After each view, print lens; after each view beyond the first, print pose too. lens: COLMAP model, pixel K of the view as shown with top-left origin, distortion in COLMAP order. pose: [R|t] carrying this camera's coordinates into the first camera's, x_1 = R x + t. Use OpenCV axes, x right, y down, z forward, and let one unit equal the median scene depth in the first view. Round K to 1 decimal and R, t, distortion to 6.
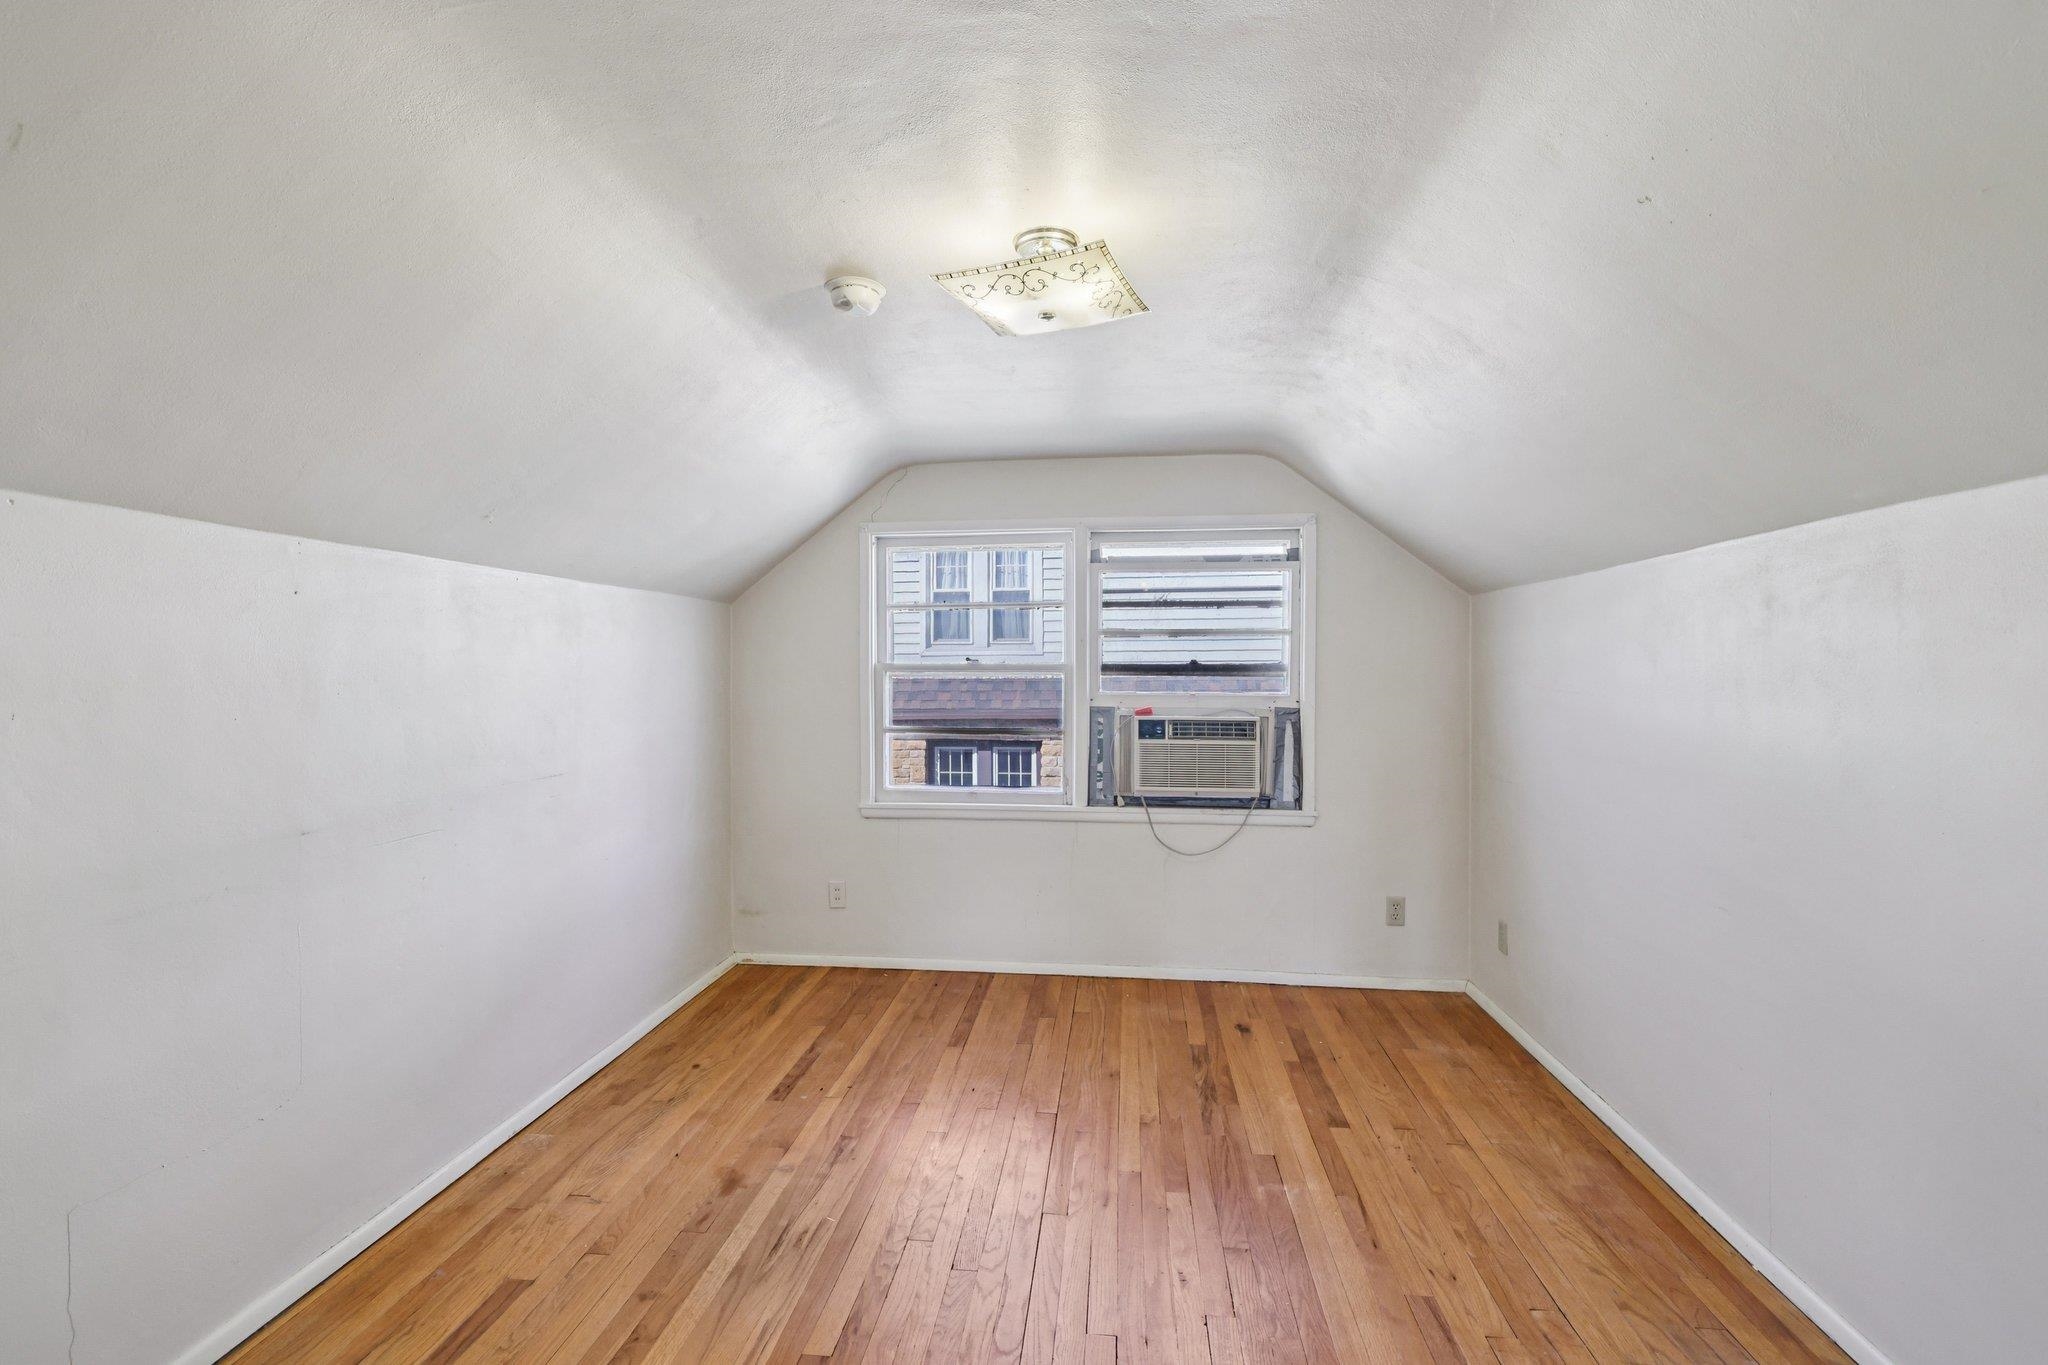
lens RADIAL K [[888.0, 0, 1027.0], [0, 888.0, 685.6], [0, 0, 1]] dist [0.001379, 0.000434]
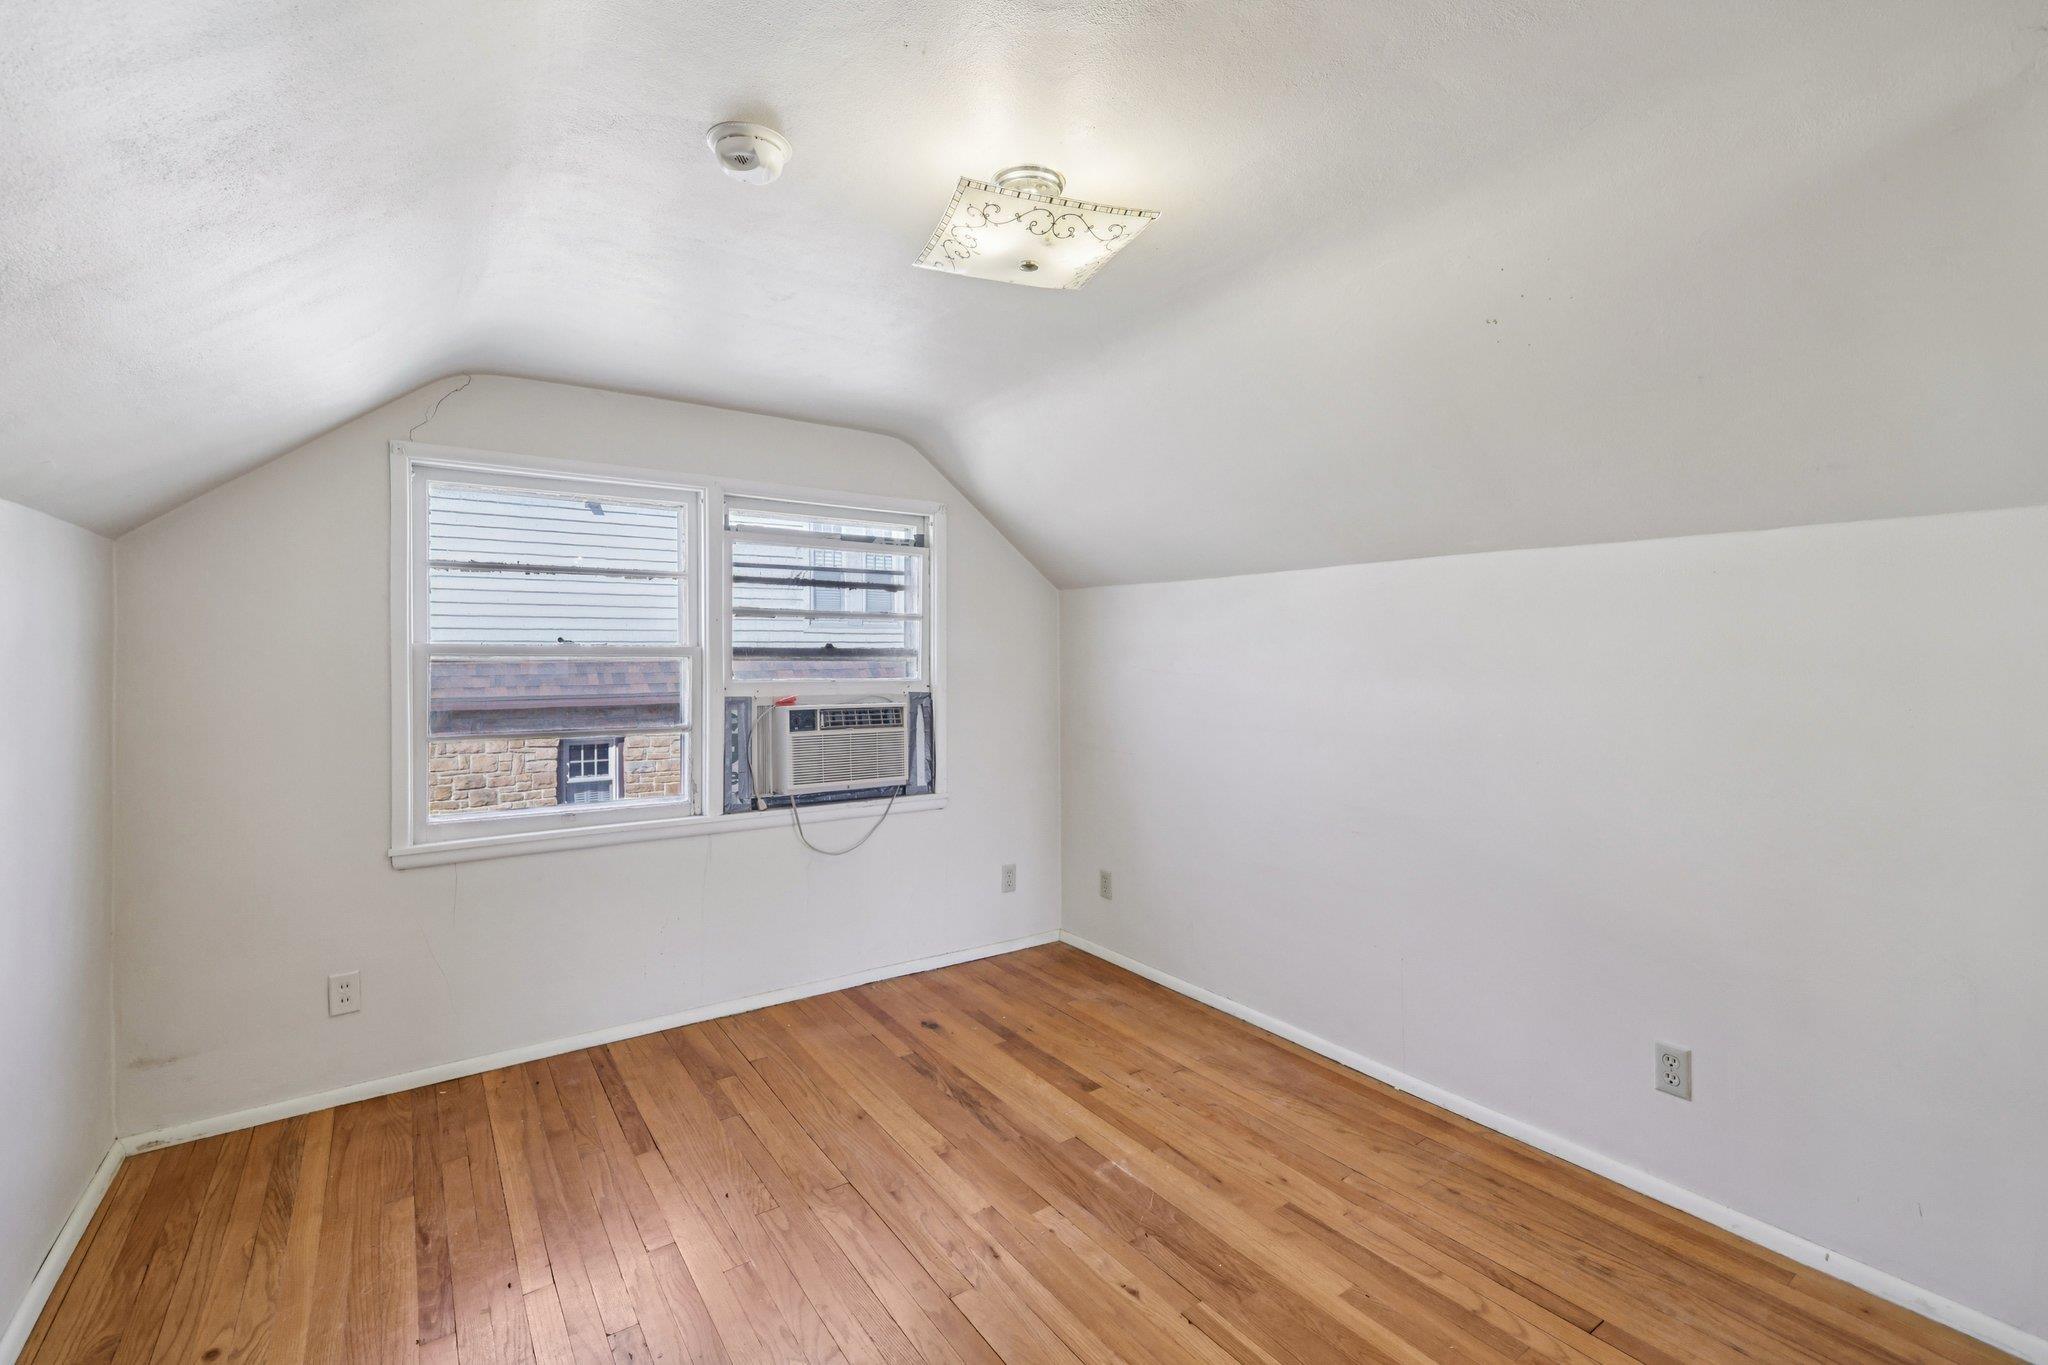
lens RADIAL K [[888.0, 0, 1005.3], [0, 888.0, 637.7], [0, 0, 1]] dist [0.001379, 0.000434]
pose [[0.750410, 0.014114, 0.660822, -0.334892], [0.006536, 0.999565, -0.028771, -0.008109], [-0.660940, 0.025909, 0.749991, 0.203208]]
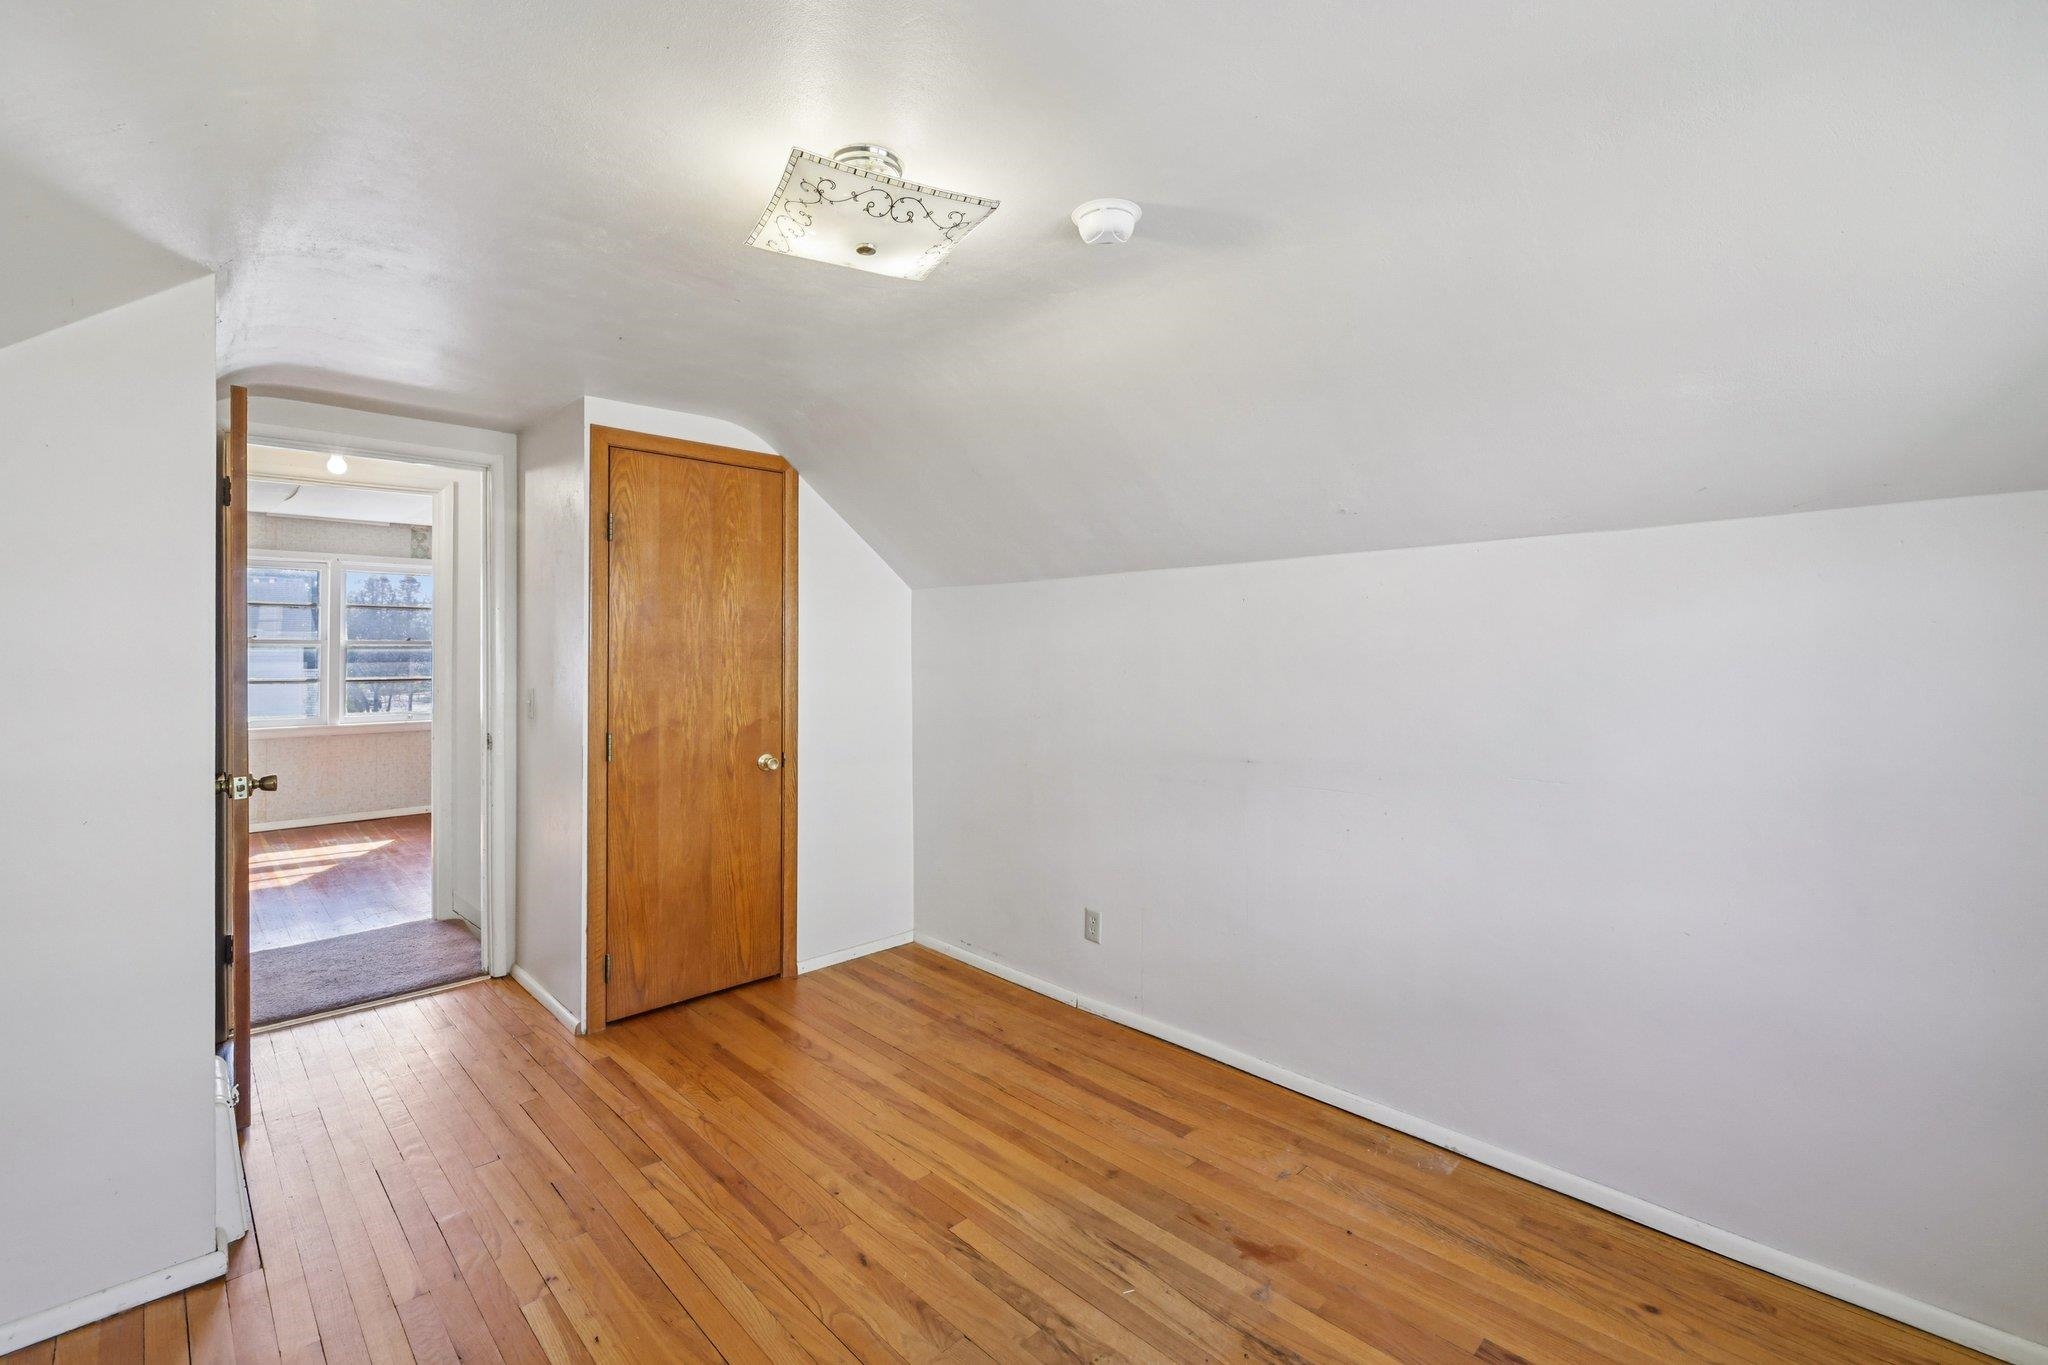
lens RADIAL K [[888.0, 0, 1007.1], [0, 888.0, 635.4], [0, 0, 1]] dist [0.001379, 0.000434]
pose [[-0.636556, -0.006447, -0.771204, 0.340521], [-0.010527, 0.999945, 0.000330, -0.024051], [0.771159, 0.008328, -0.636588, 0.942341]]
